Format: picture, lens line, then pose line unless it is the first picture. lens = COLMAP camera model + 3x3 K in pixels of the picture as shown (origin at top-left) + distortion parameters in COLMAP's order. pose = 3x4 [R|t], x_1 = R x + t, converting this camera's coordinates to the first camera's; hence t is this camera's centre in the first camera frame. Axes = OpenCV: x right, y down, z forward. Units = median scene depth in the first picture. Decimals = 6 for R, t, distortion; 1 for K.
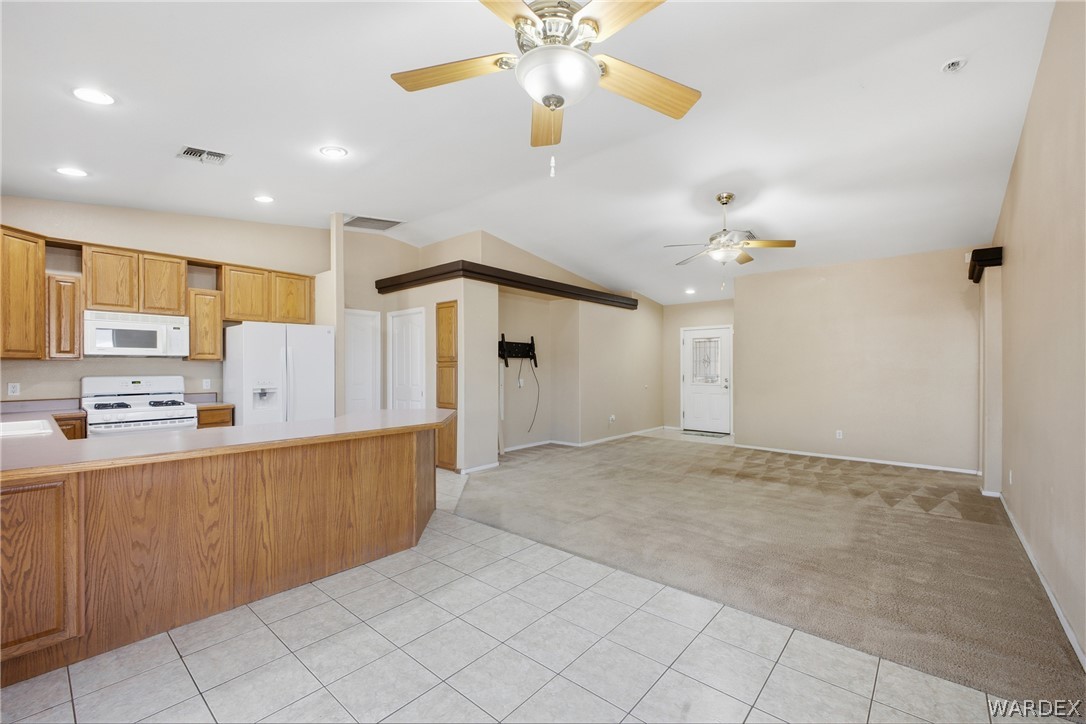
lens RADIAL K [[452.8, 0, 545.3], [0, 452.8, 366.1], [0, 0, 1]] dist [0.016181, -0.006017]
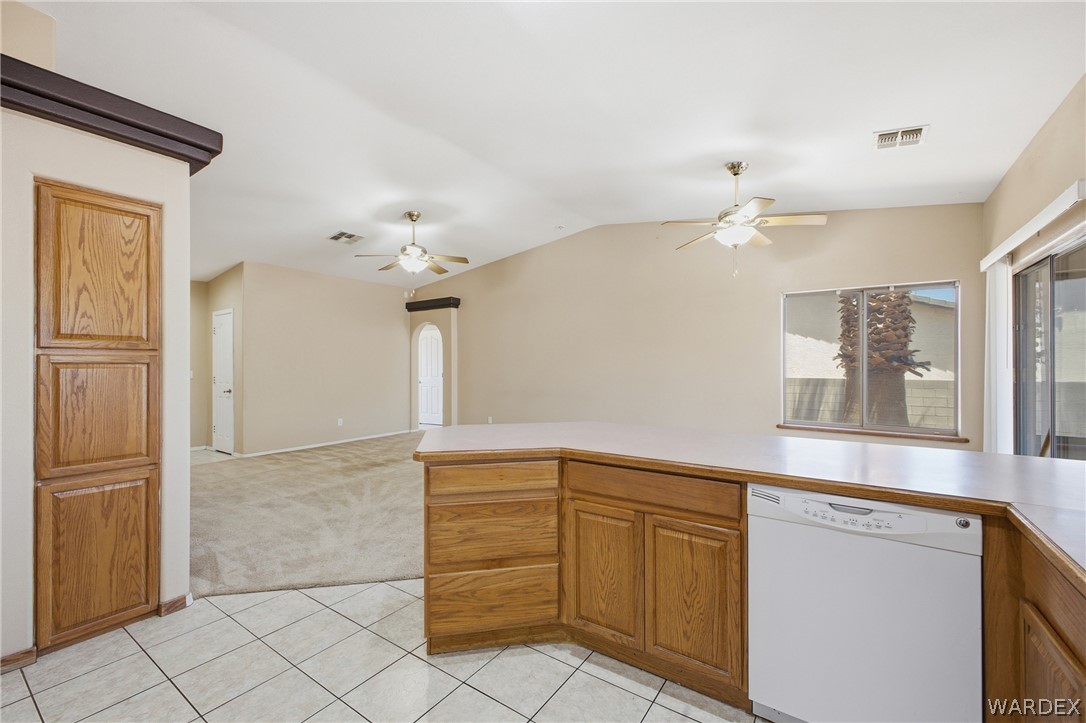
lens RADIAL K [[452.8, 0, 548.7], [0, 452.8, 363.0], [0, 0, 1]] dist [0.016181, -0.006017]
pose [[-0.097455, 0.005057, 0.995227, -0.845687], [-0.000416, 0.999987, -0.005122, 0.005004], [-0.995240, -0.000913, -0.097452, 0.873408]]
